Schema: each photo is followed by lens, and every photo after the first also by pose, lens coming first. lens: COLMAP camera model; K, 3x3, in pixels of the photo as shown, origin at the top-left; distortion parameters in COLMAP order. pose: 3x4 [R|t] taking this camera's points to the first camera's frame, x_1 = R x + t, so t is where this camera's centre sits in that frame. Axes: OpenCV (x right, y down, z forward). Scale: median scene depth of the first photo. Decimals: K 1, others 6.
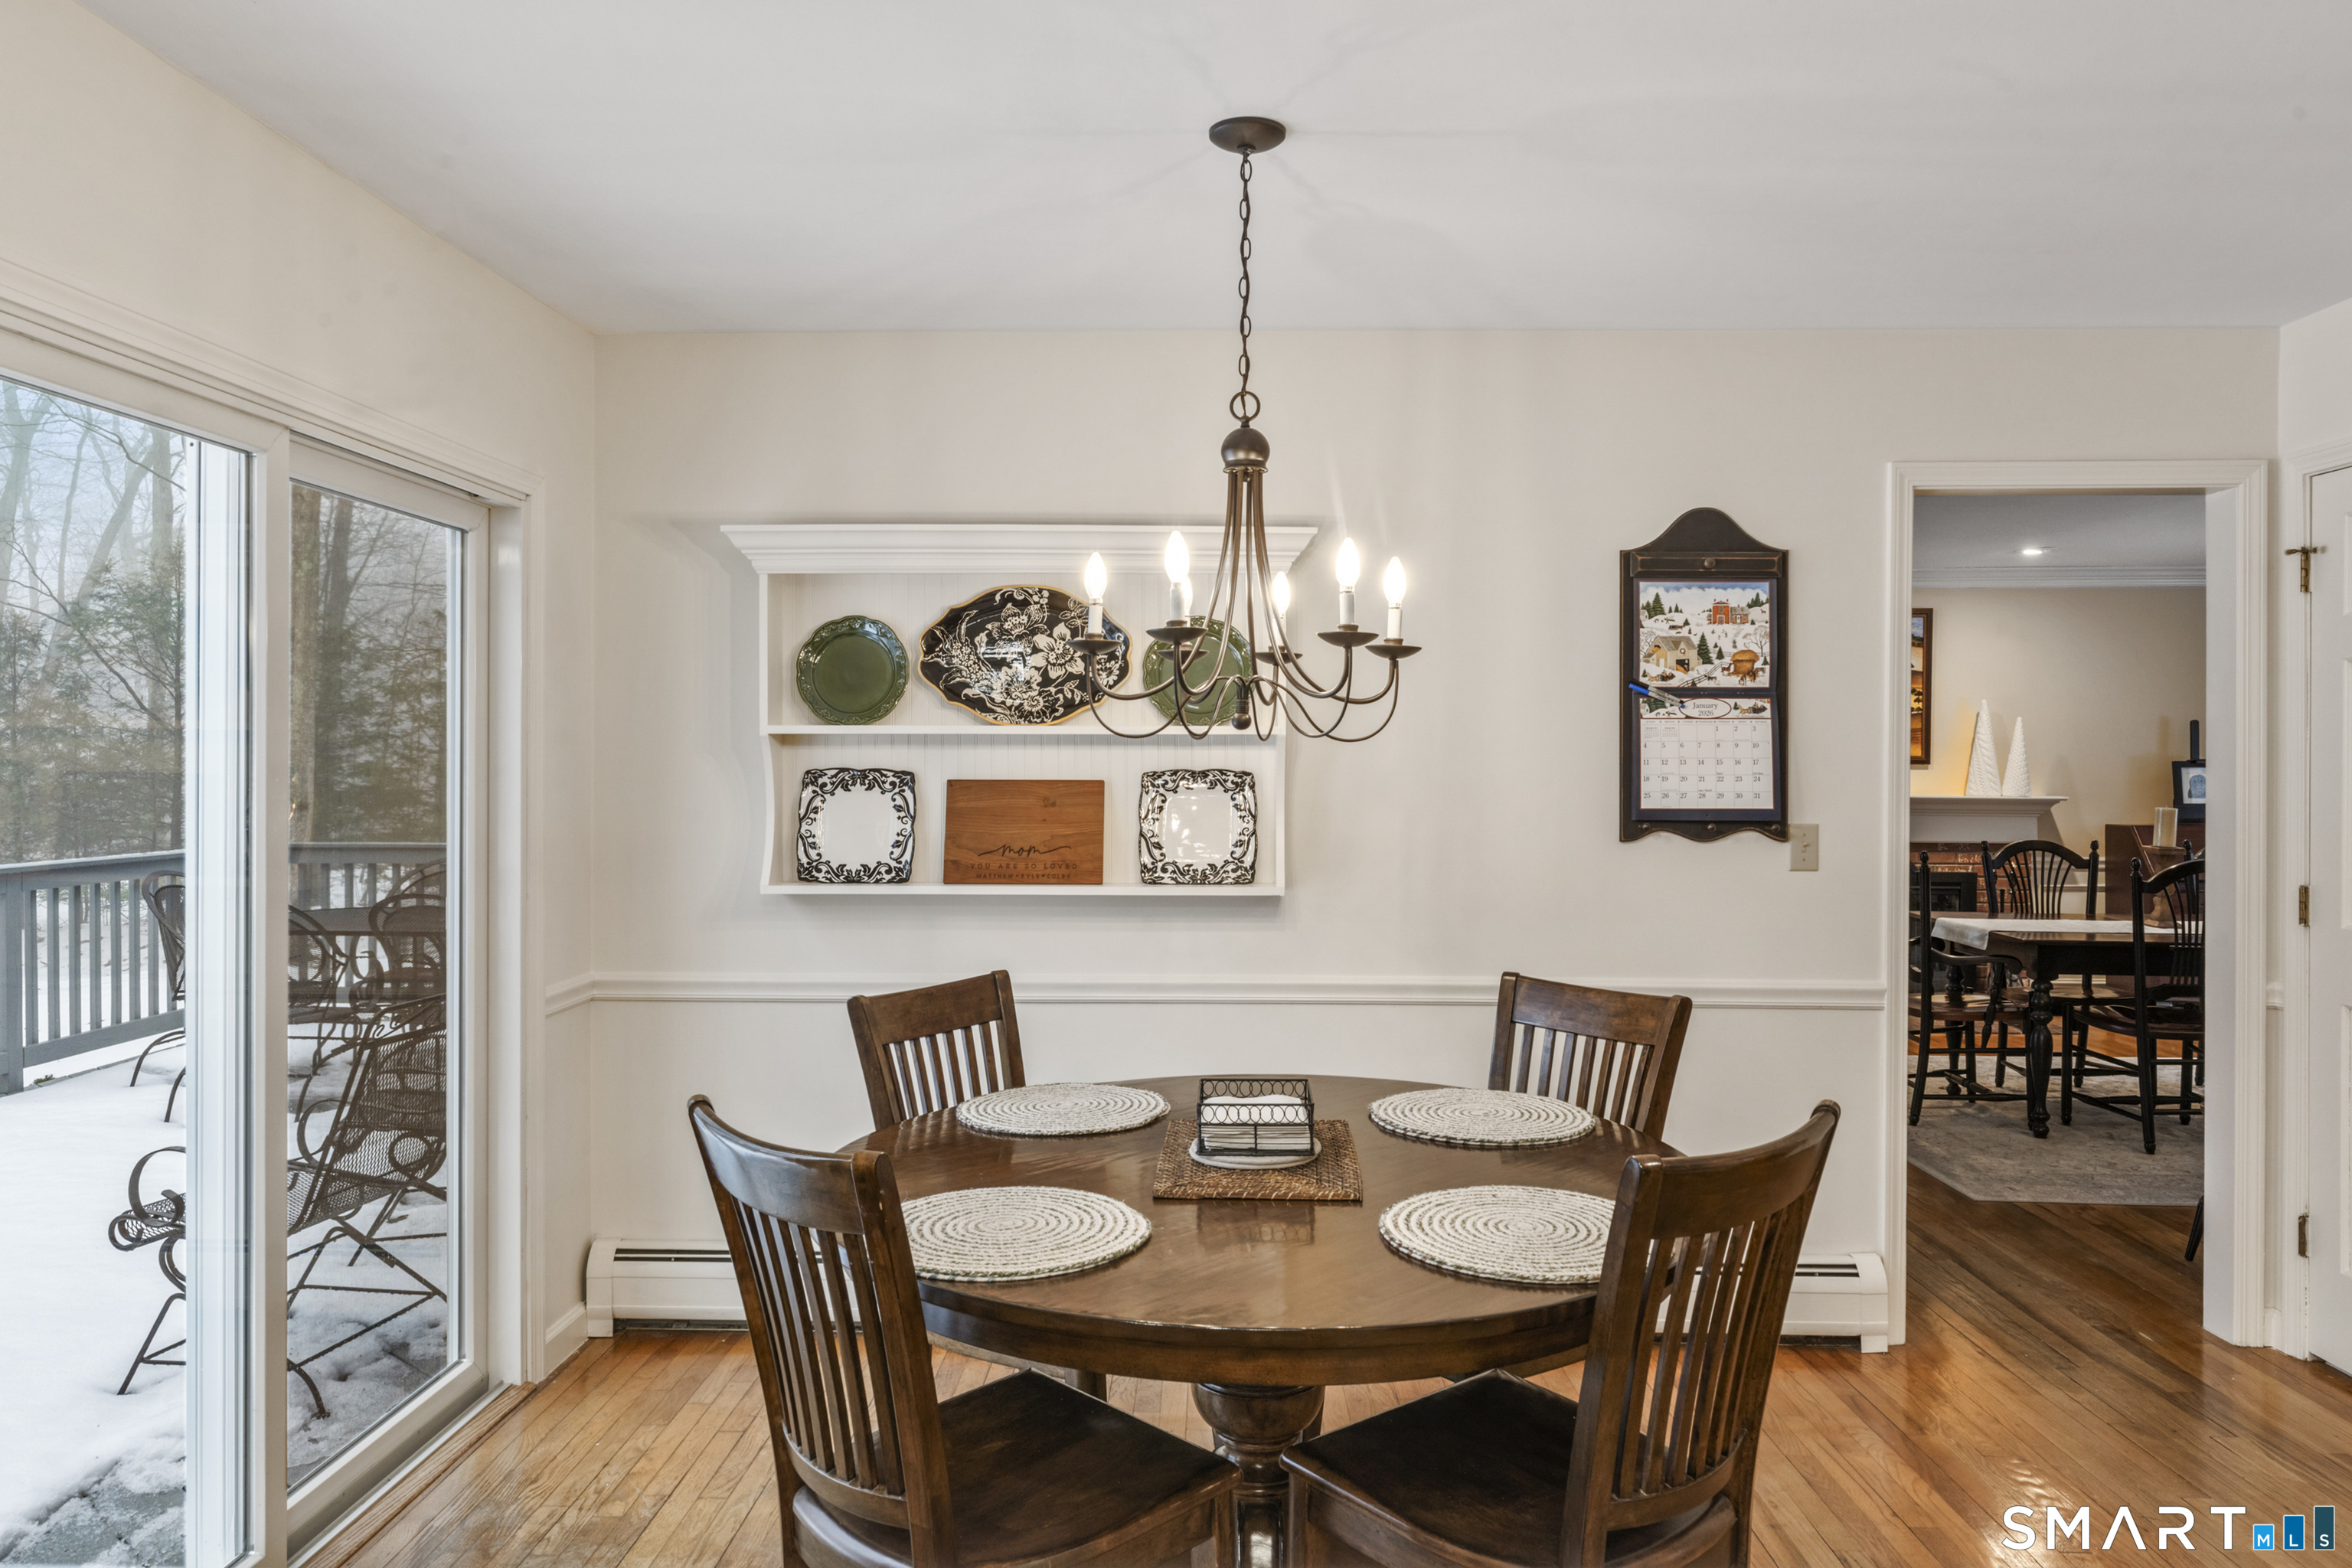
lens RADIAL K [[1541.2, 0, 1180.8], [0, 1541.2, 767.6], [0, 0, 1]] dist [-0.004369, -0.001320]
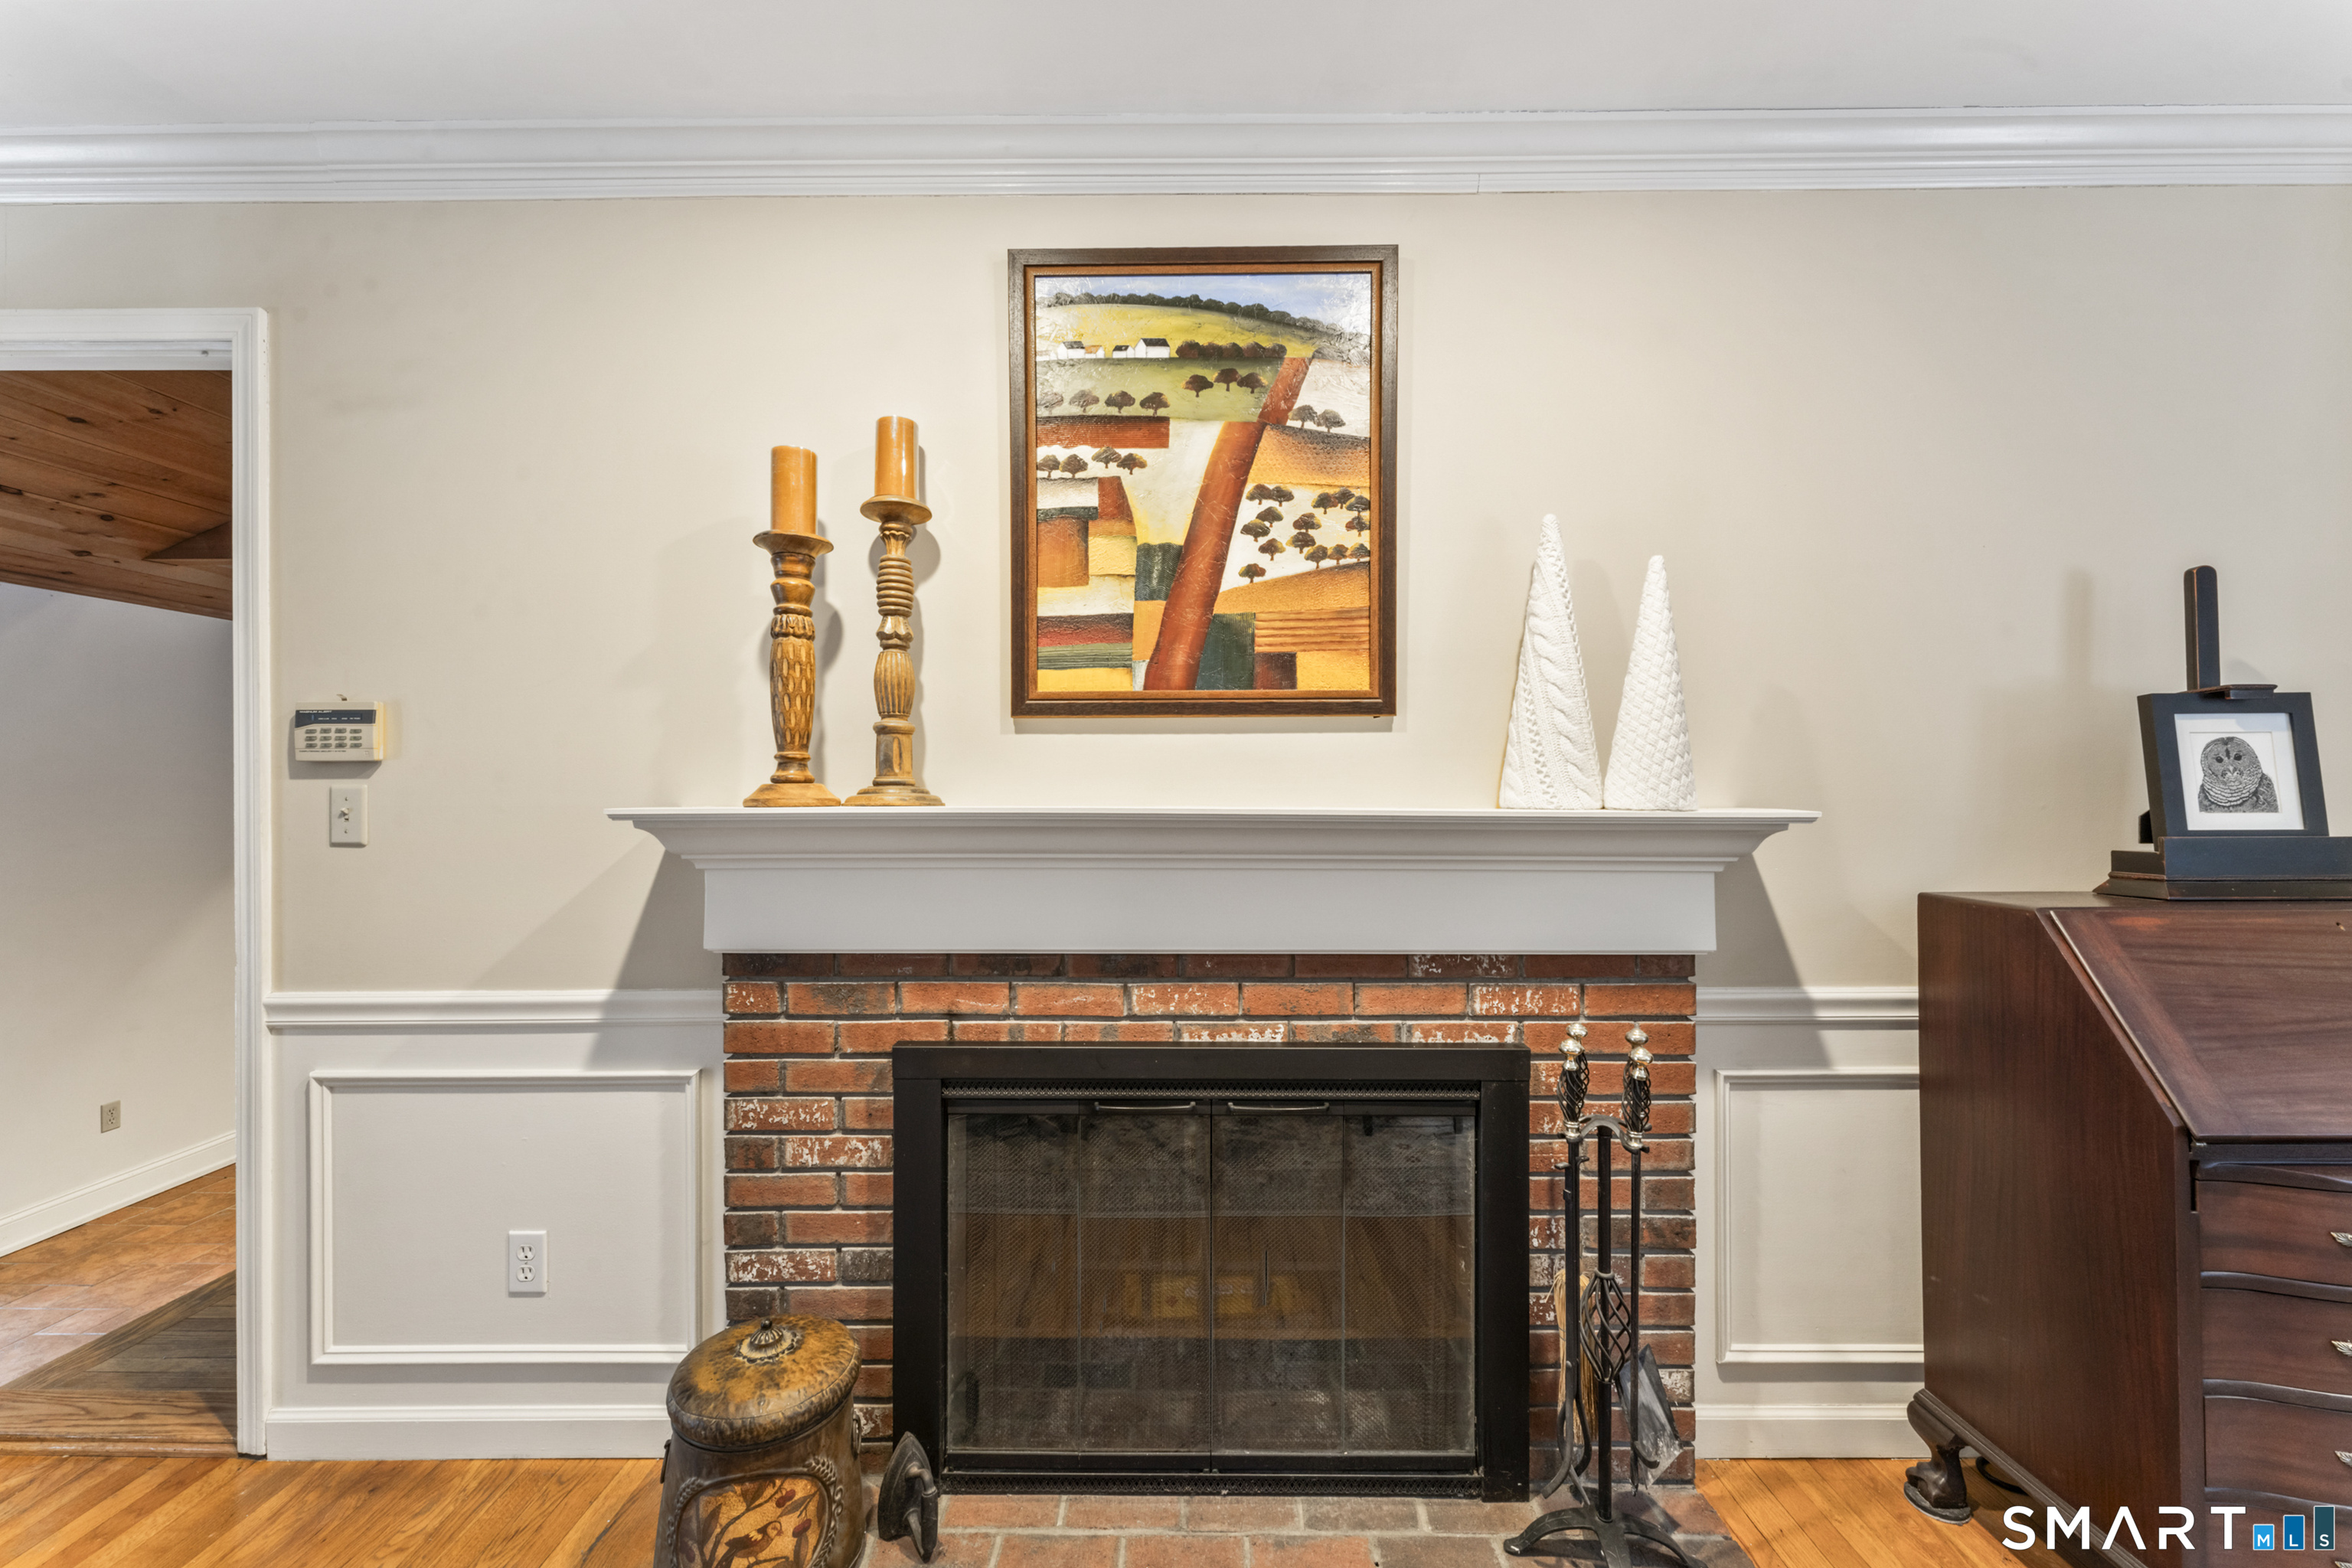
lens RADIAL K [[946.9, 0, 1160.6], [0, 946.9, 788.5], [0, 0, 1]] dist [-0.003498, -0.000352]
pose [[0.999642, -0.006250, 0.025997, 0.437794], [0.006285, 0.999979, -0.001264, 0.013736], [-0.025988, 0.001427, 0.999661, 0.808607]]
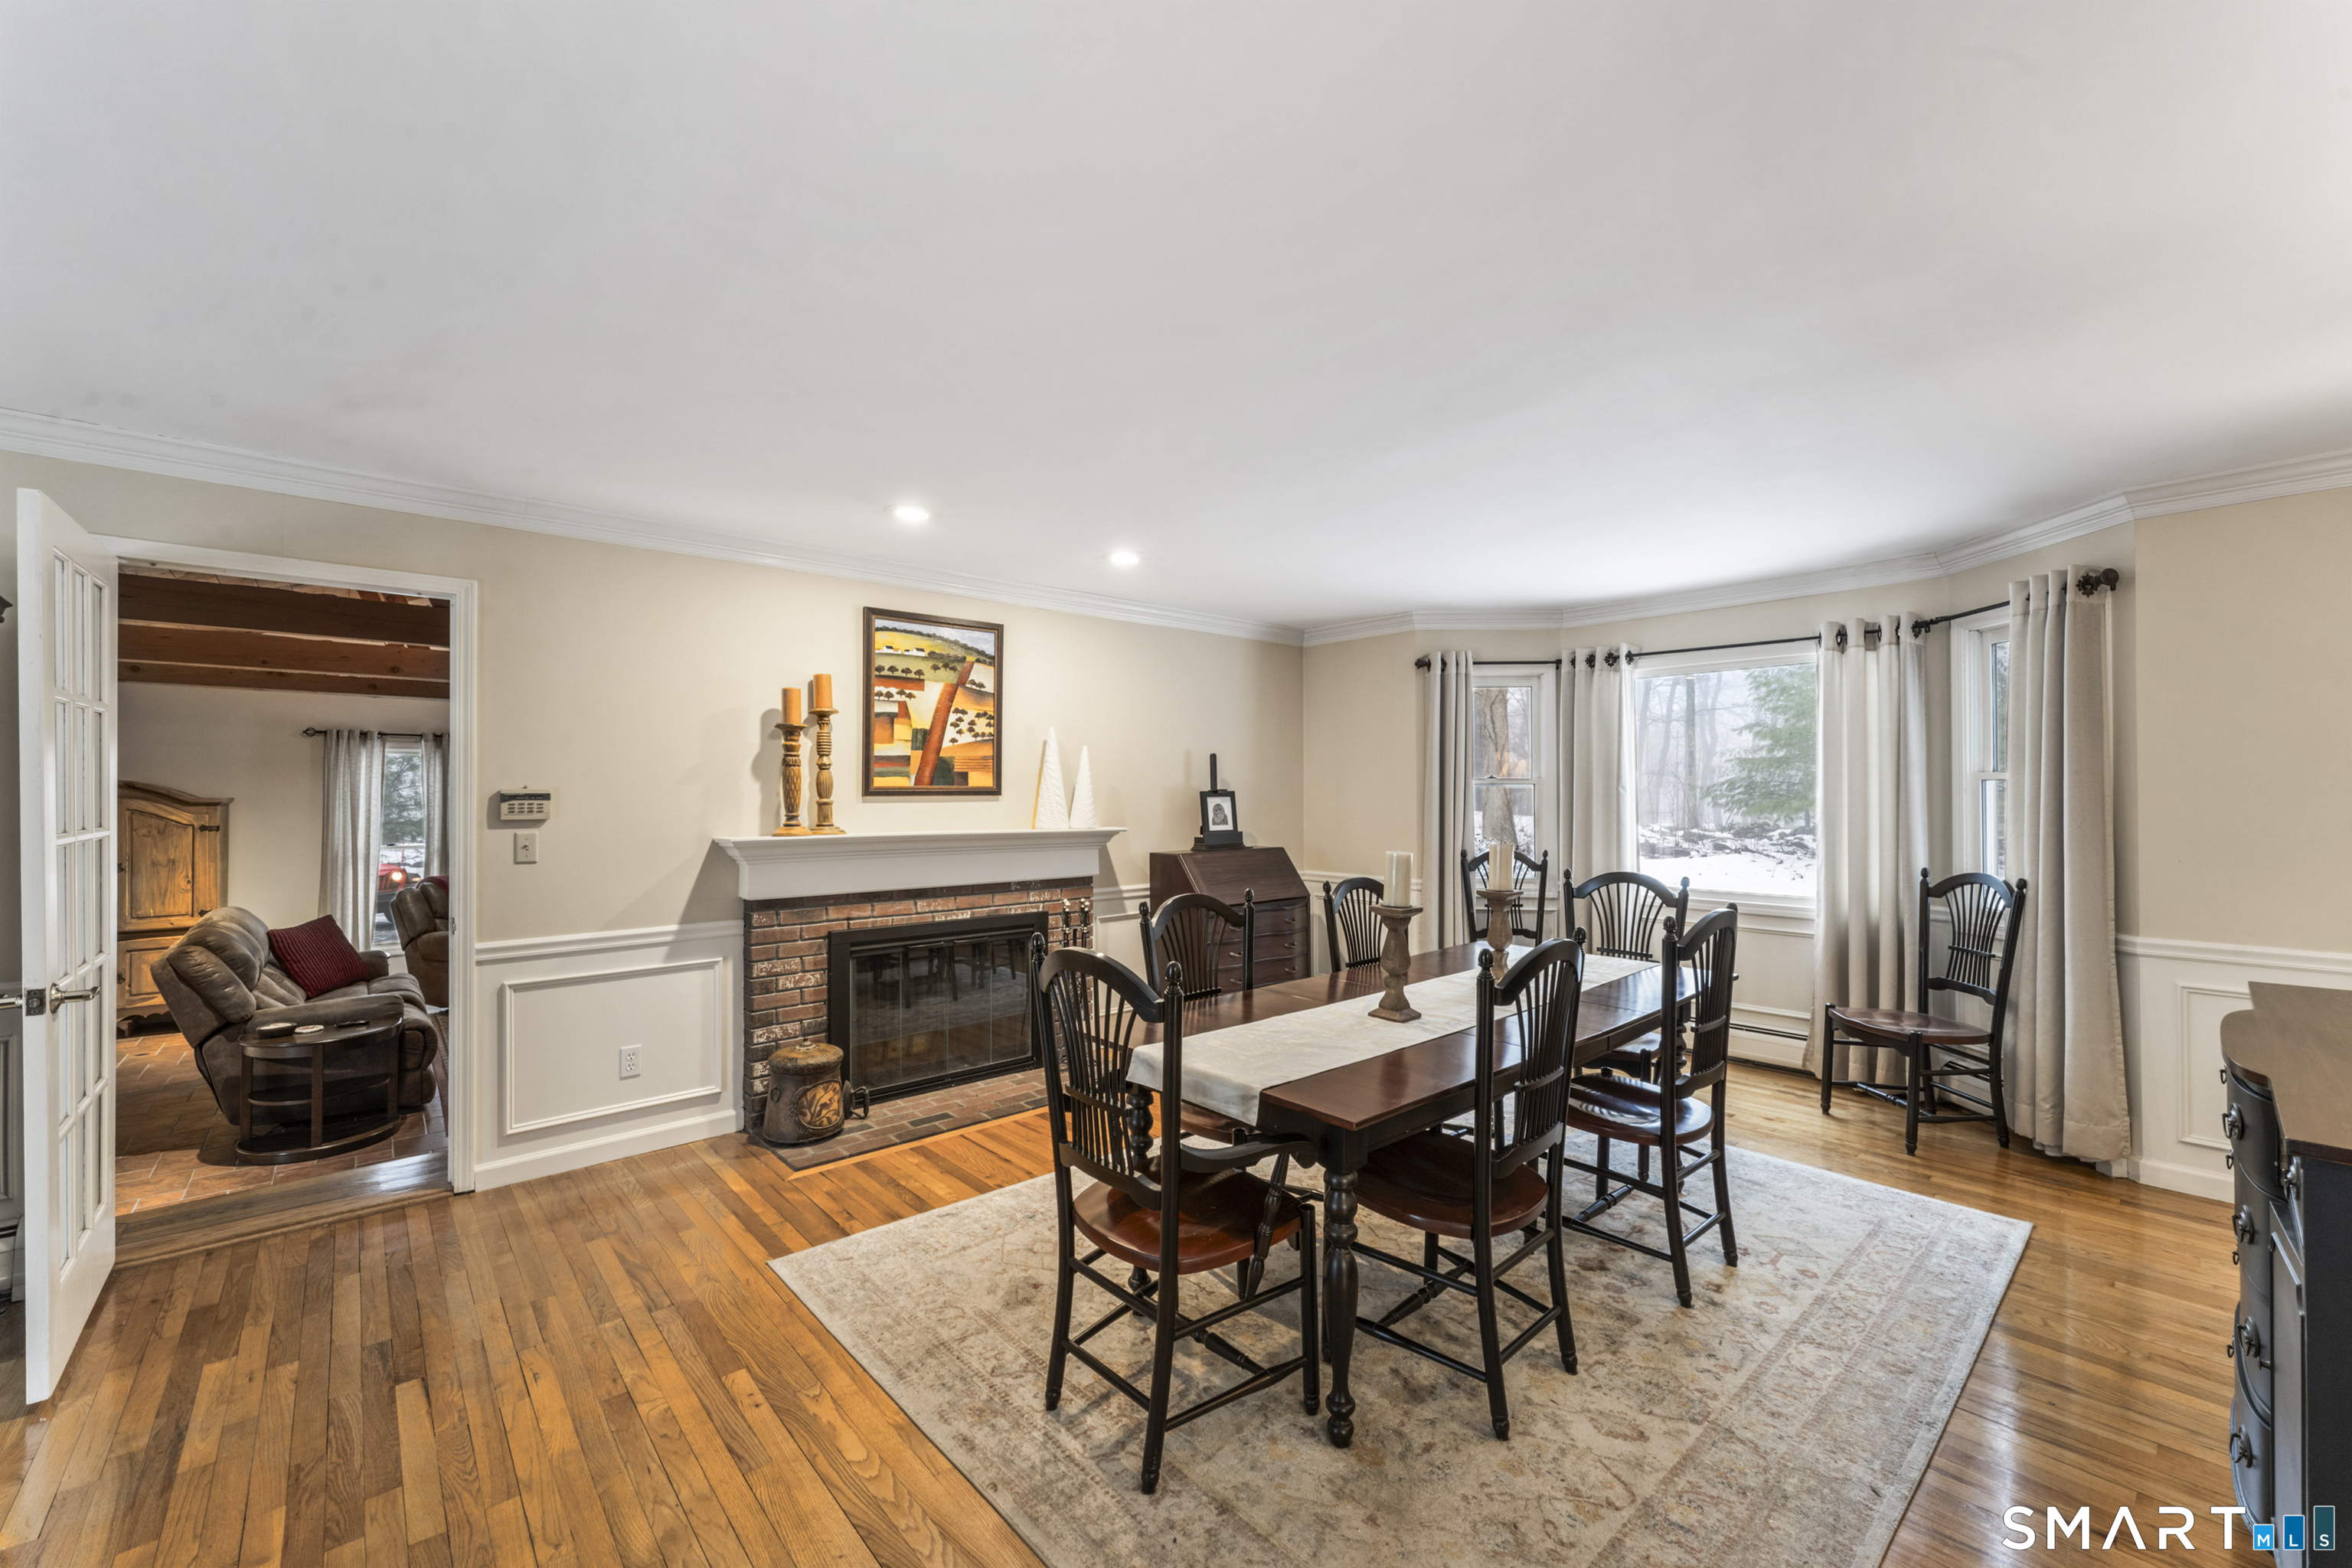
lens RADIAL K [[946.9, 0, 1189.8], [0, 946.9, 798.0], [0, 0, 1]] dist [-0.003498, -0.000352]
pose [[0.717700, -0.008861, 0.696296, 0.180045], [0.006620, 0.999961, 0.005902, -0.003655], [-0.696321, 0.000374, 0.717730, 0.529189]]
